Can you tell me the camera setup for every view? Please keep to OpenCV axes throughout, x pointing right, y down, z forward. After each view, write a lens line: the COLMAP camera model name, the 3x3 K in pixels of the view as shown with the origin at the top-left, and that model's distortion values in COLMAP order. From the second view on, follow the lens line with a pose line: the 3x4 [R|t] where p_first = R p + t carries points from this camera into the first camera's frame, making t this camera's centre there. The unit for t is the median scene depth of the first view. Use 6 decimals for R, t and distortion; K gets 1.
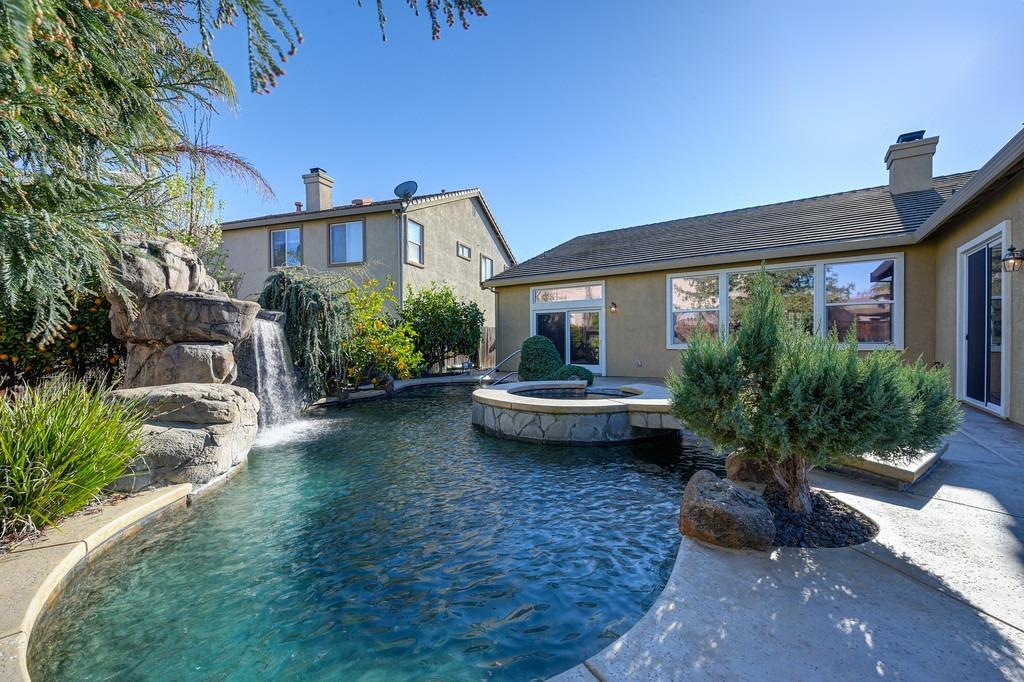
lens RADIAL K [[412.2, 0, 516.7], [0, 412.2, 343.3], [0, 0, 1]] dist [-0.001966, -0.000304]
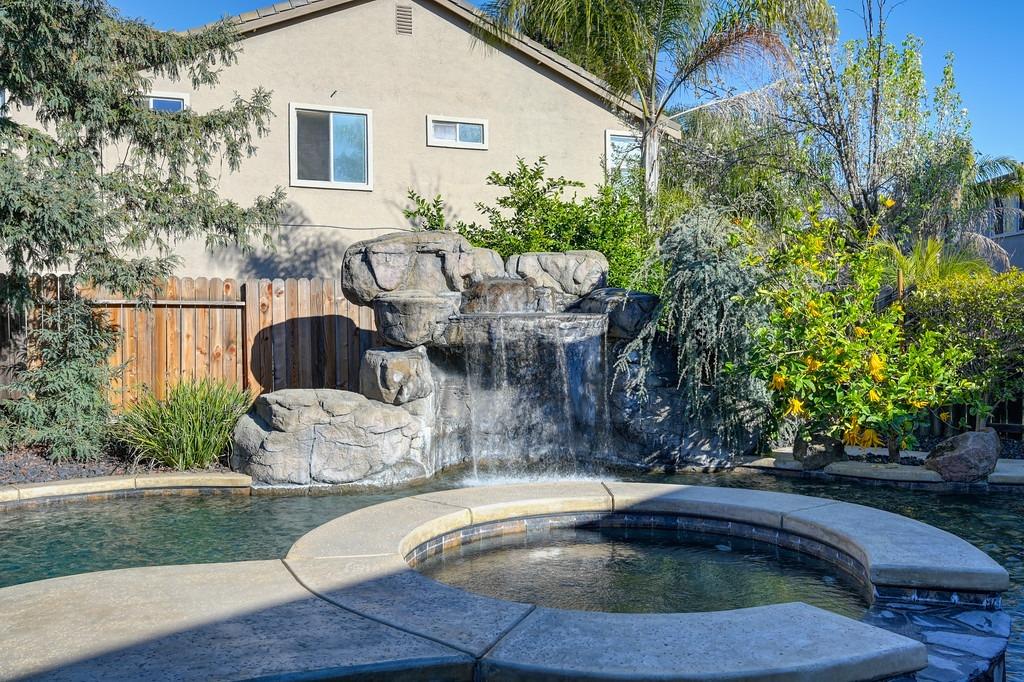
lens RADIAL K [[873.4, 0, 512.0], [0, 873.4, 341.0], [0, 0, 1]] dist [0.000669, -0.002051]
pose [[-0.082315, 0.024642, -0.996302, 0.408378], [0.000024, 0.999694, 0.024724, -0.023479], [0.996606, 0.002012, -0.082290, 0.521779]]
